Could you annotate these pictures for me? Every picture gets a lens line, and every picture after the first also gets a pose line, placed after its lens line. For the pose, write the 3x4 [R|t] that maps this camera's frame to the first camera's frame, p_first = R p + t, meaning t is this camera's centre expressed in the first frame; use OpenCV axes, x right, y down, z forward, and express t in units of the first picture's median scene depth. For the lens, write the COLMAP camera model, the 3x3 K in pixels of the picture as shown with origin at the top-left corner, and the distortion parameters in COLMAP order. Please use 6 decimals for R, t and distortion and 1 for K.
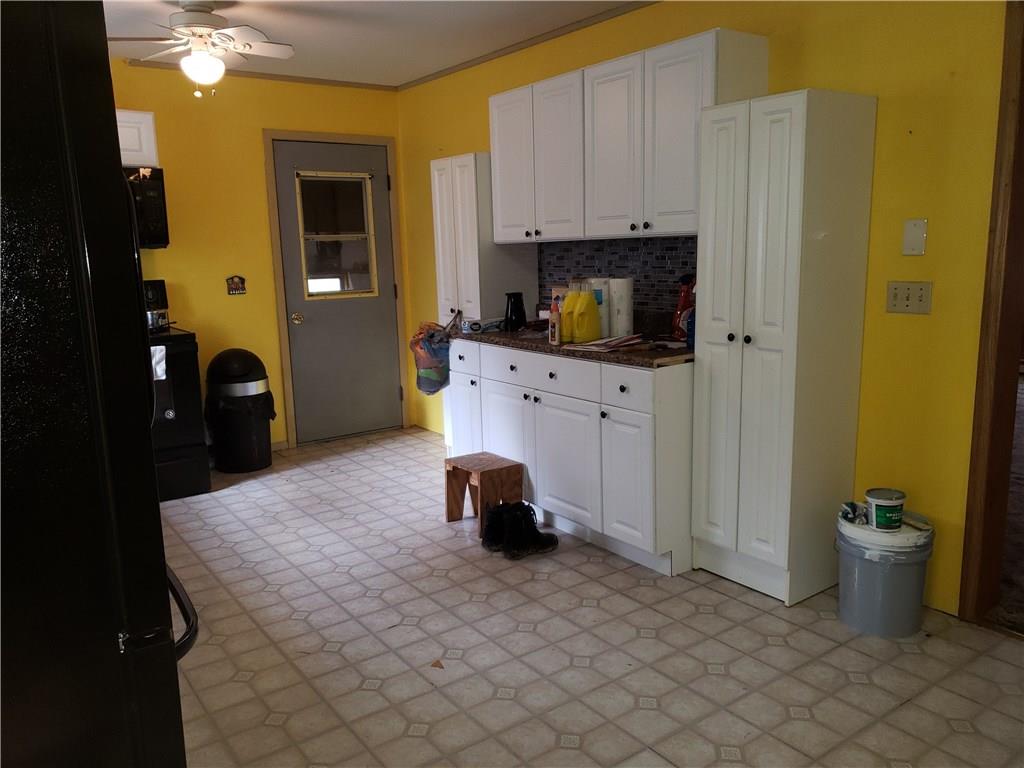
lens RADIAL K [[788.9, 0, 514.4], [0, 788.9, 384.8], [0, 0, 1]] dist [0.061164, -0.097927]
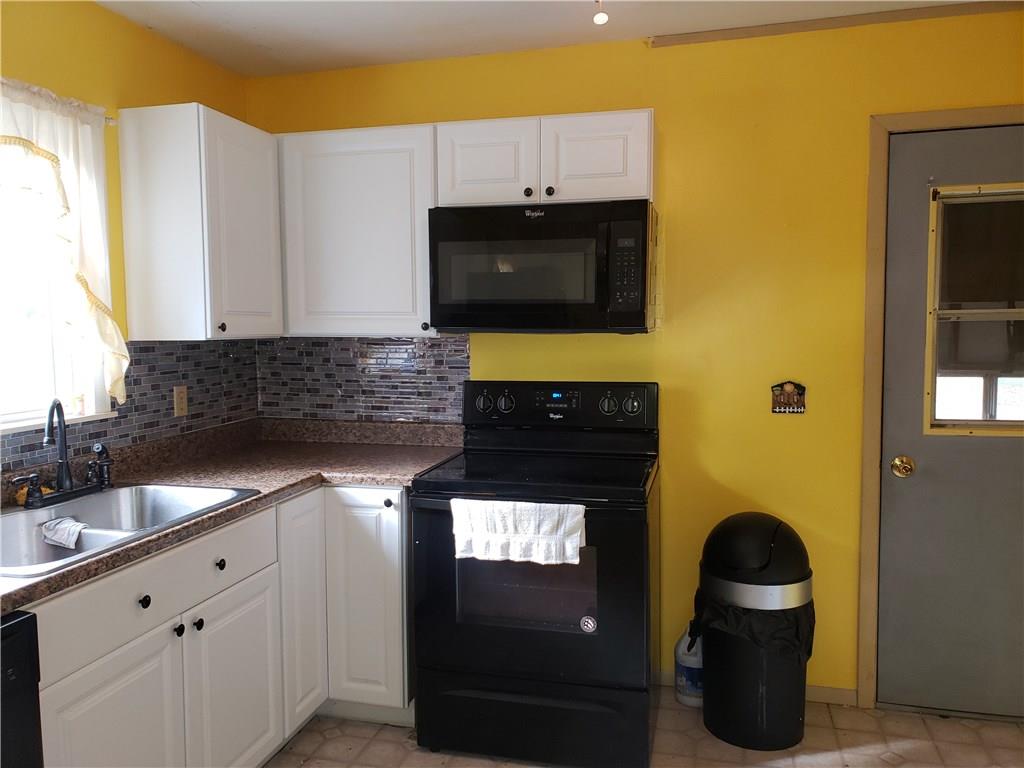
lens RADIAL K [[788.9, 0, 514.4], [0, 788.9, 384.8], [0, 0, 1]] dist [0.061164, -0.097927]
pose [[0.627670, 0.078622, -0.774499, -0.036748], [-0.143686, 0.989494, -0.015999, -0.101862], [0.765105, 0.121327, 0.632372, 0.514985]]
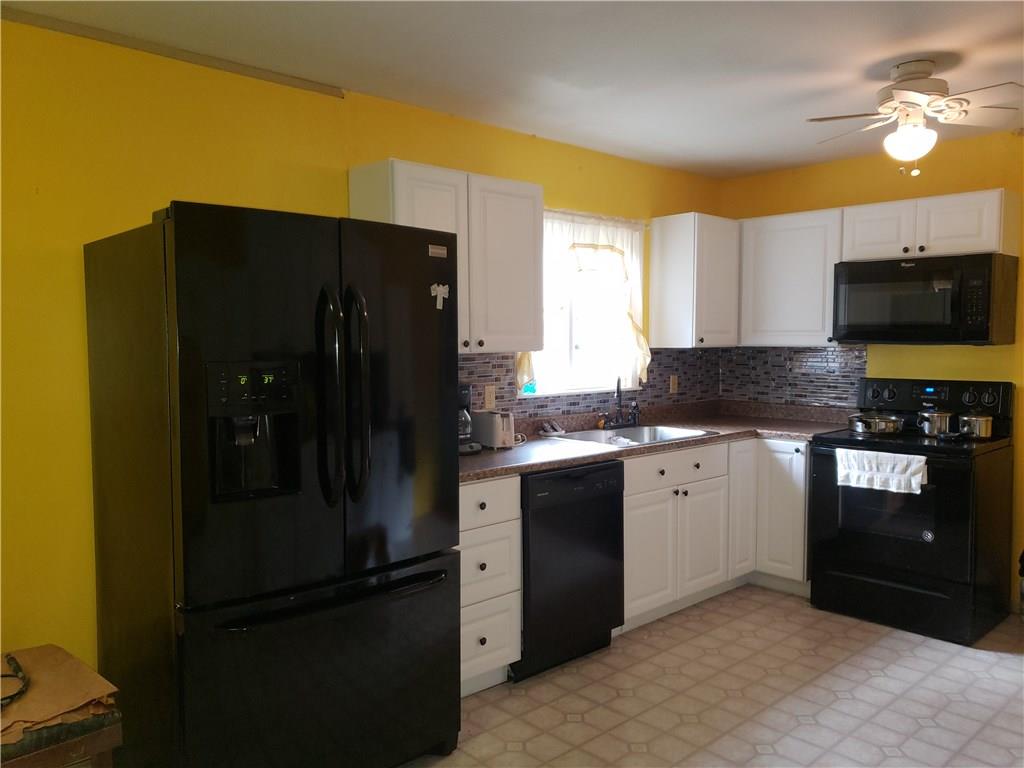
lens RADIAL K [[788.9, 0, 514.4], [0, 788.9, 384.8], [0, 0, 1]] dist [0.061164, -0.097927]
pose [[0.112613, 0.079362, -0.990465, 0.316142], [-0.175832, 0.982666, 0.058745, -0.085039], [0.977958, 0.167540, 0.124615, 0.378429]]
